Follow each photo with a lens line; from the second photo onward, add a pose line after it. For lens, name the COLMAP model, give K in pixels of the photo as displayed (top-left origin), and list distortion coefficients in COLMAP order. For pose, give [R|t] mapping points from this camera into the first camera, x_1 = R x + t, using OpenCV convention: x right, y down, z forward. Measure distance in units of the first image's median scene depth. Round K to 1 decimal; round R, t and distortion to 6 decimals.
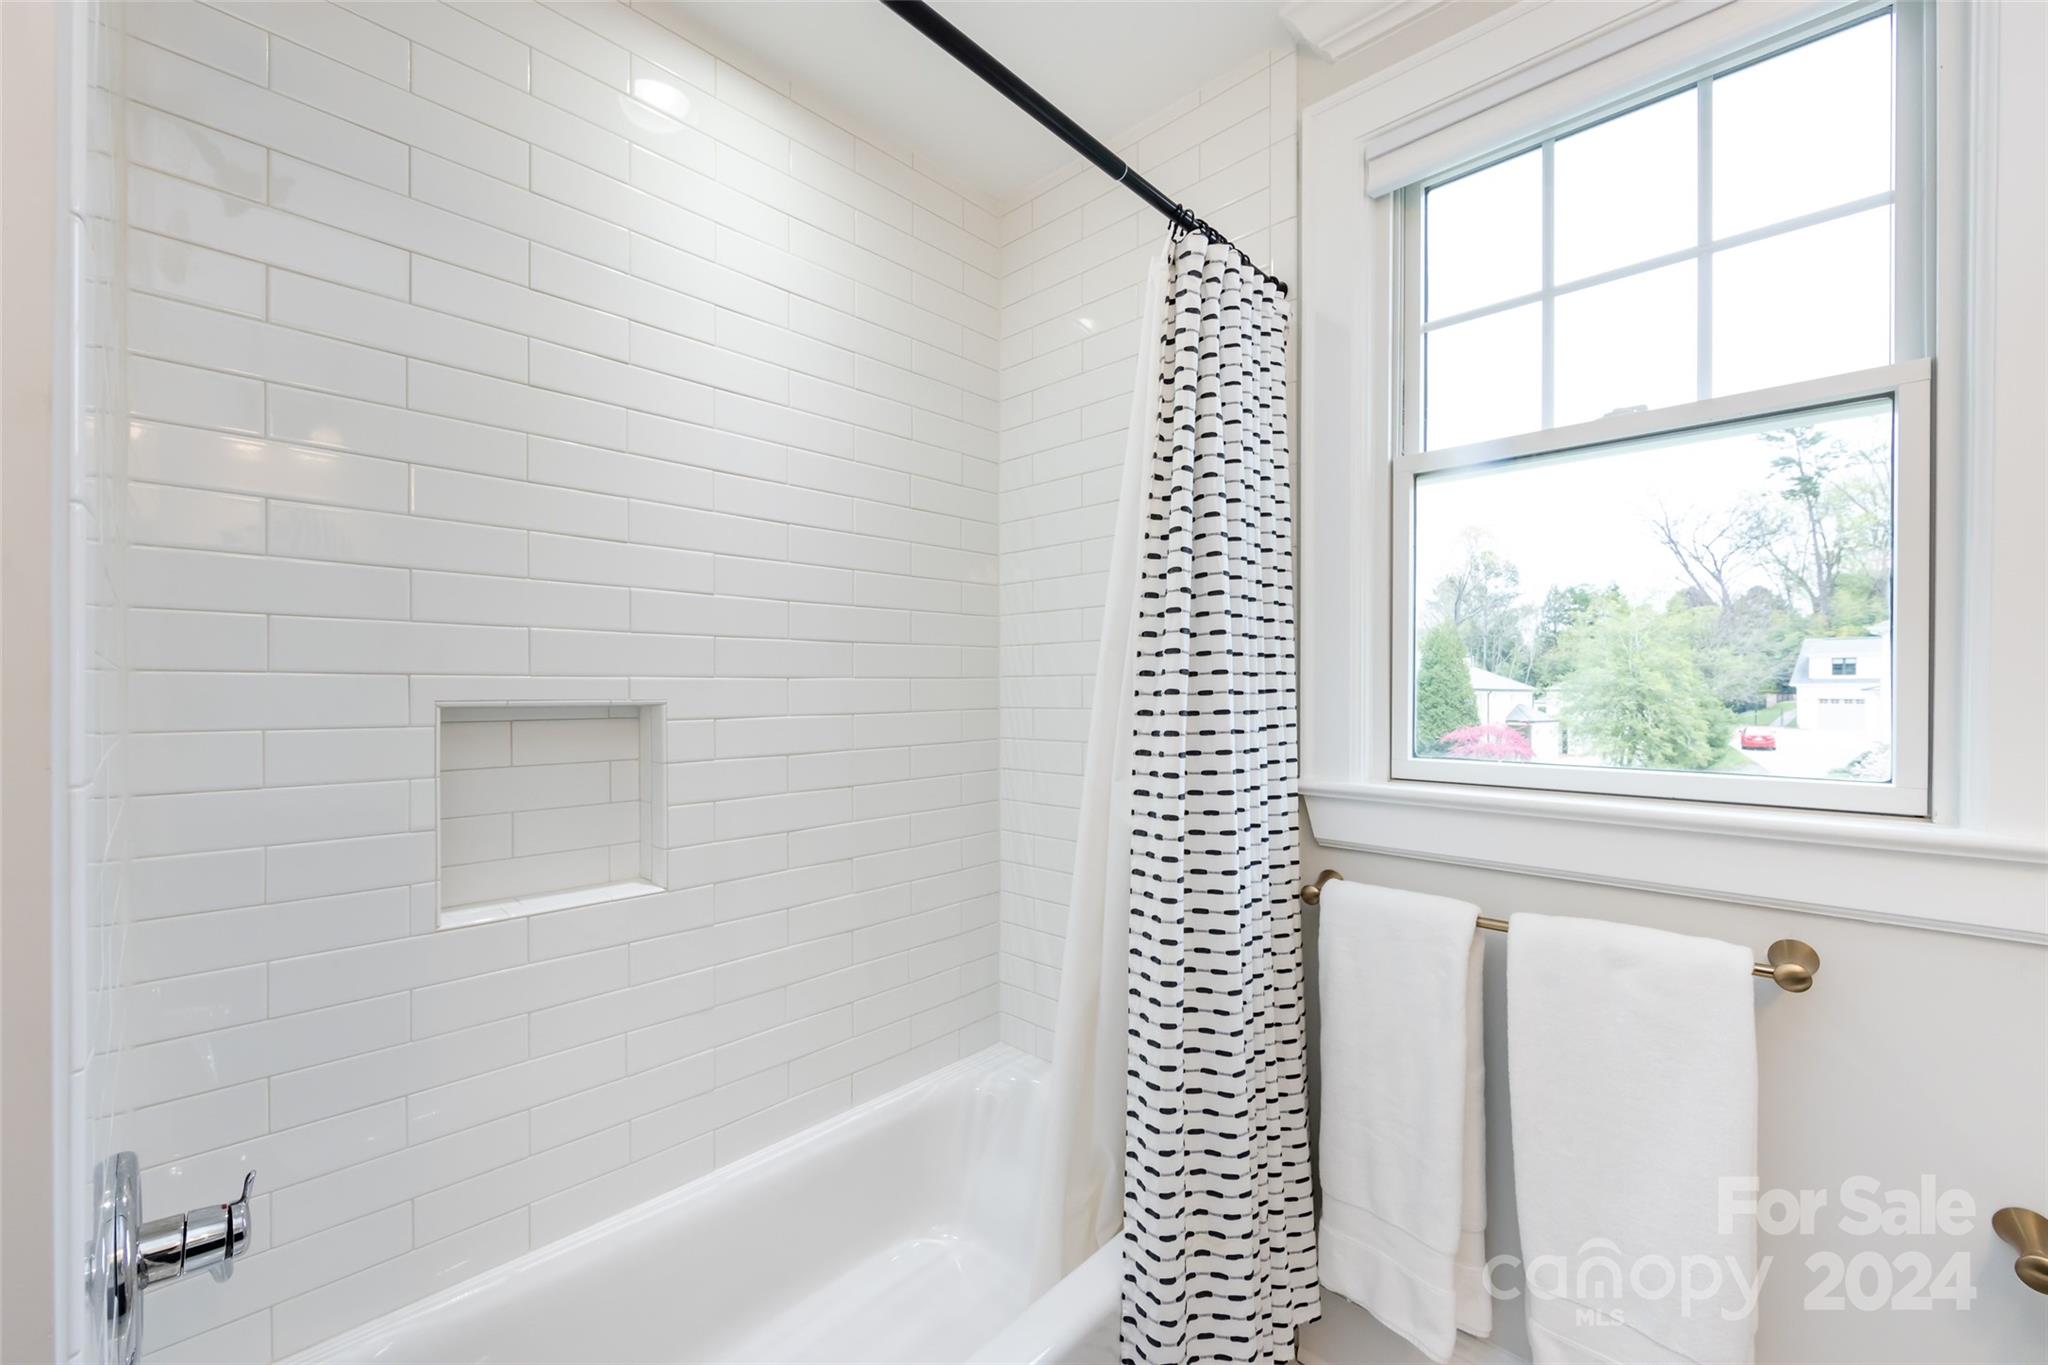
lens RADIAL K [[811.6, 0, 1019.4], [0, 811.6, 693.7], [0, 0, 1]] dist [-0.004980, 0.000400]
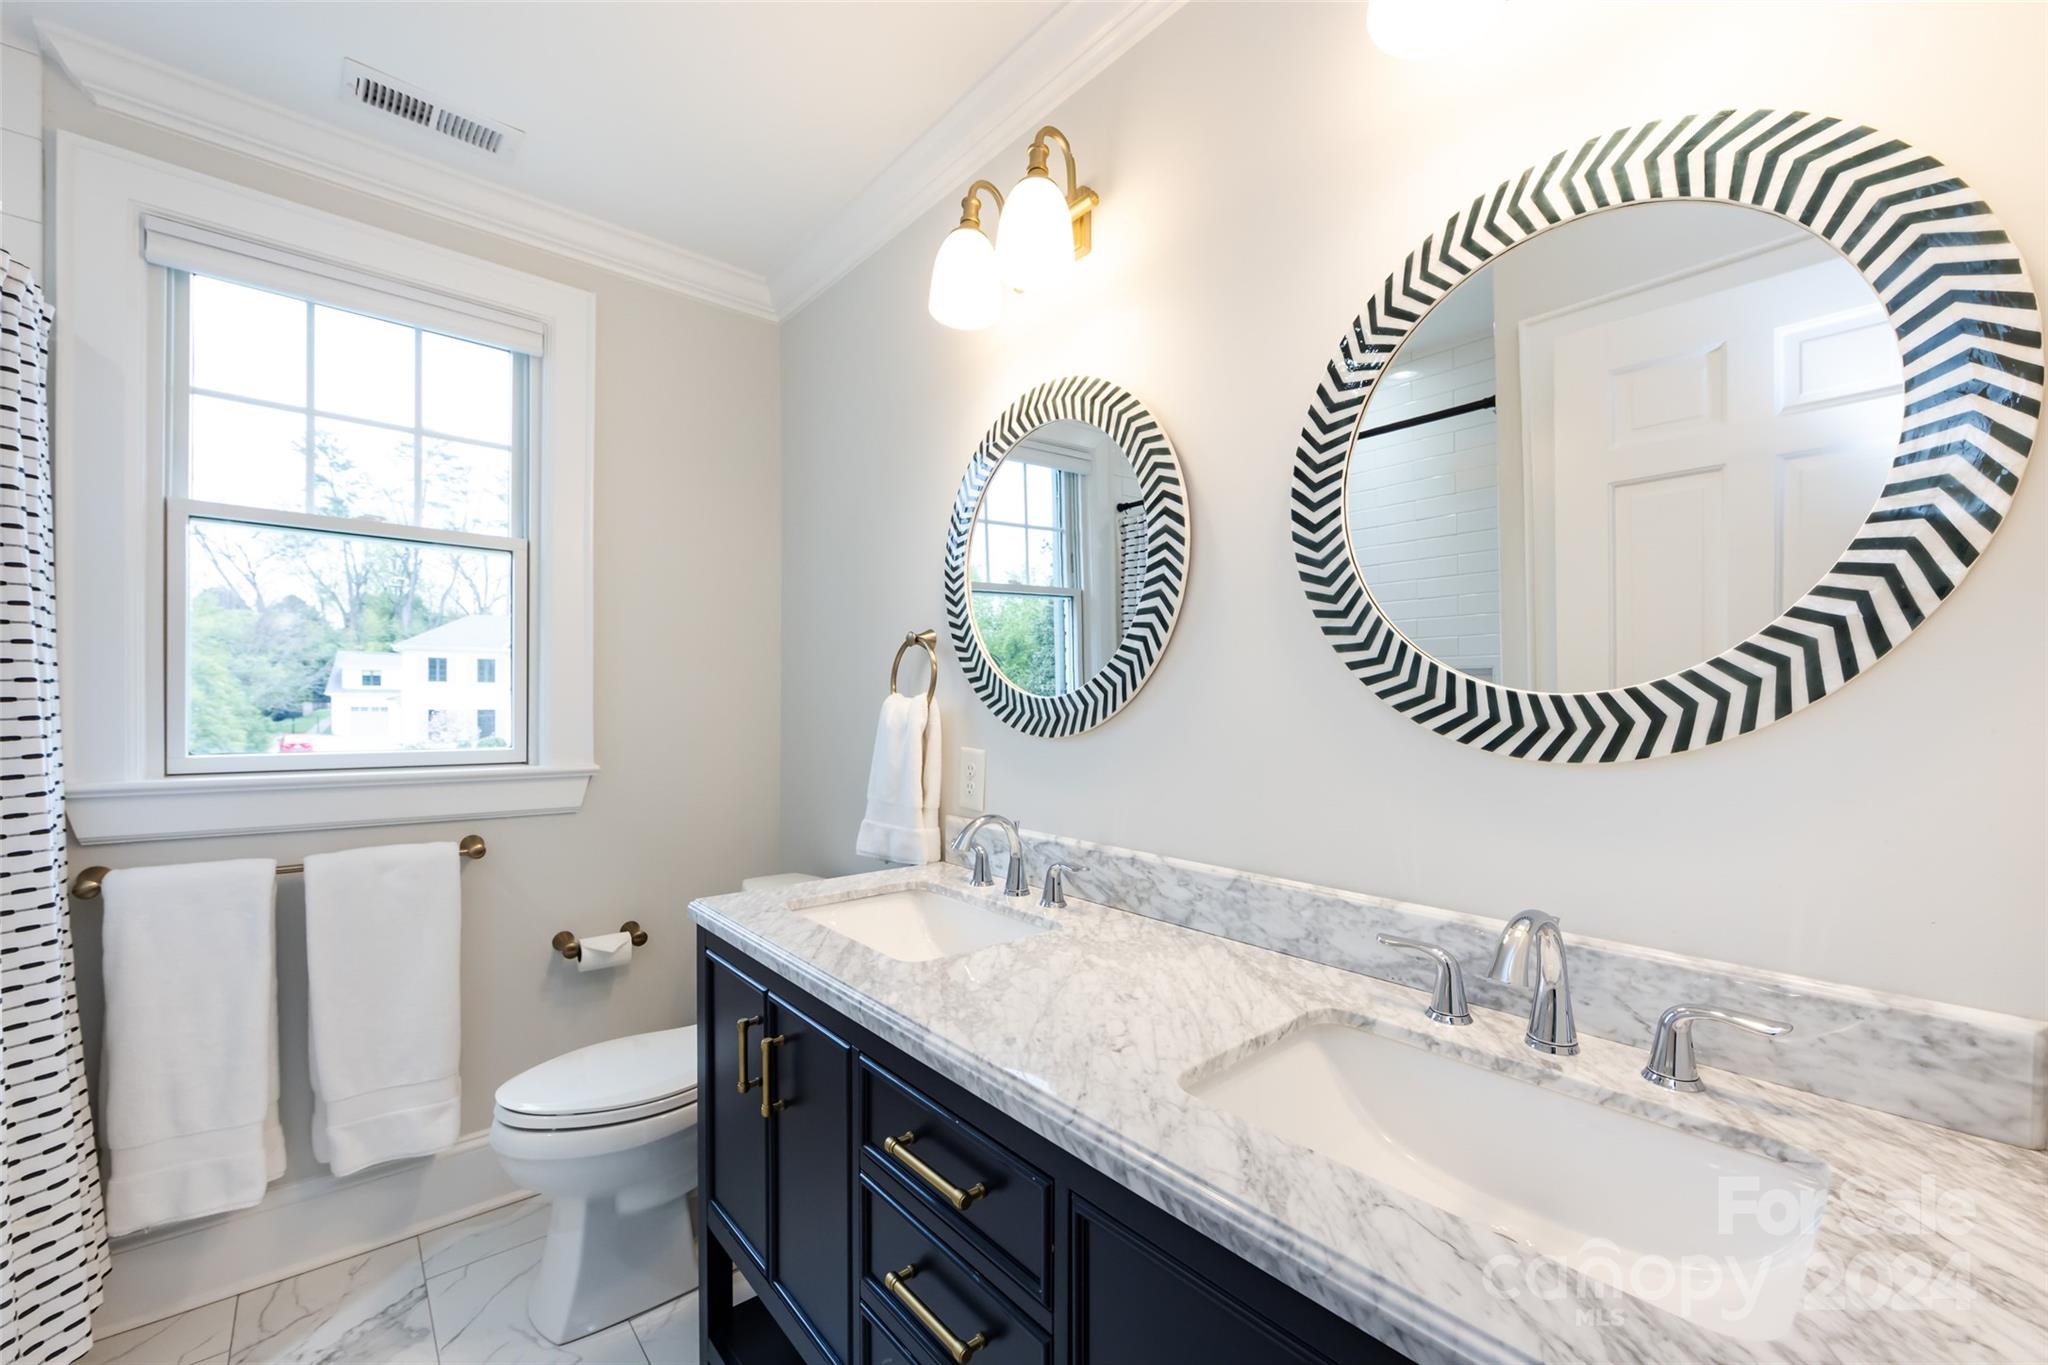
lens RADIAL K [[811.6, 0, 1019.4], [0, 811.6, 693.7], [0, 0, 1]] dist [-0.004980, 0.000400]
pose [[0.097679, 0.011139, 0.995156, -0.518068], [-0.000847, 0.999938, -0.011110, -0.002466], [-0.995218, 0.000242, 0.097682, -0.293803]]
